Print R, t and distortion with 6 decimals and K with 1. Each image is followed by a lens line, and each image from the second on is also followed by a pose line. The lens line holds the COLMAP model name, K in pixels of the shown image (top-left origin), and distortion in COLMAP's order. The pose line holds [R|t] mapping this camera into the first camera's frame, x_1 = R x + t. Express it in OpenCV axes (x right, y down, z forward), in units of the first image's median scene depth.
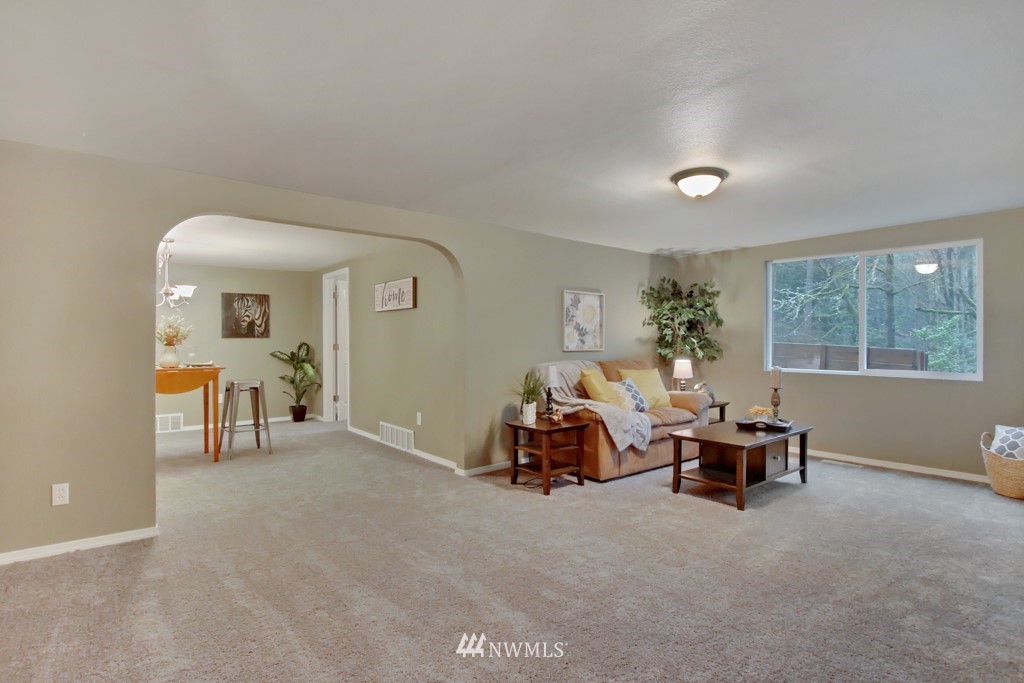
lens RADIAL K [[519.6, 0, 505.3], [0, 519.6, 346.0], [0, 0, 1]] dist [-0.022847, 0.002964]
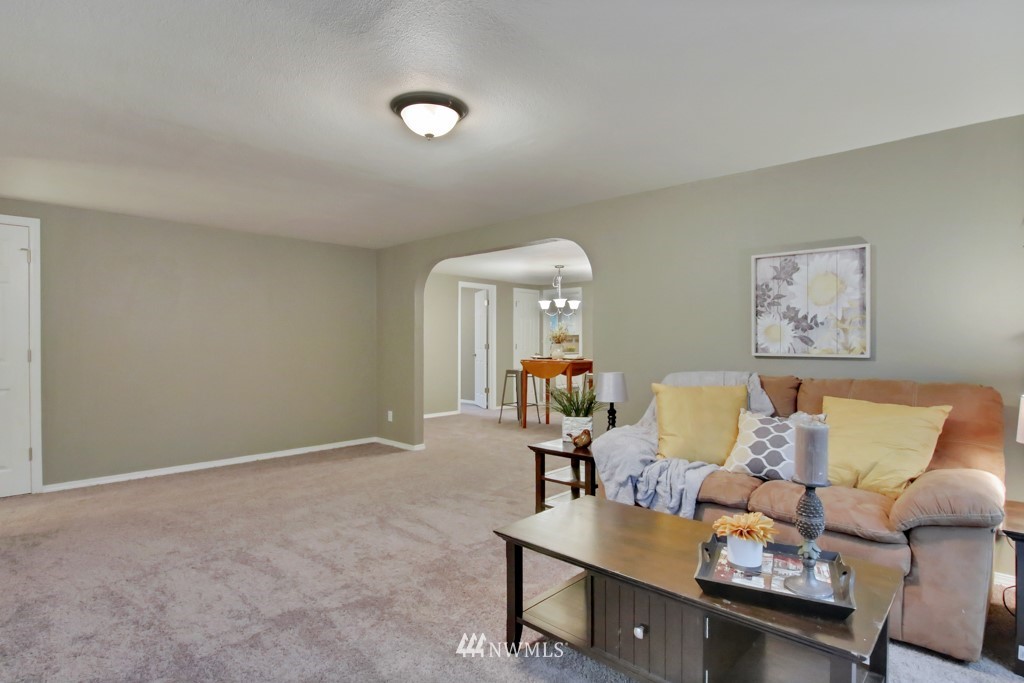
lens RADIAL K [[519.6, 0, 511.1], [0, 519.6, 343.7], [0, 0, 1]] dist [-0.022847, 0.002964]
pose [[0.132354, 0.002361, -0.991200, 0.500080], [-0.002906, 0.999994, 0.001994, -0.003903], [0.991198, 0.002617, 0.132360, 0.472801]]
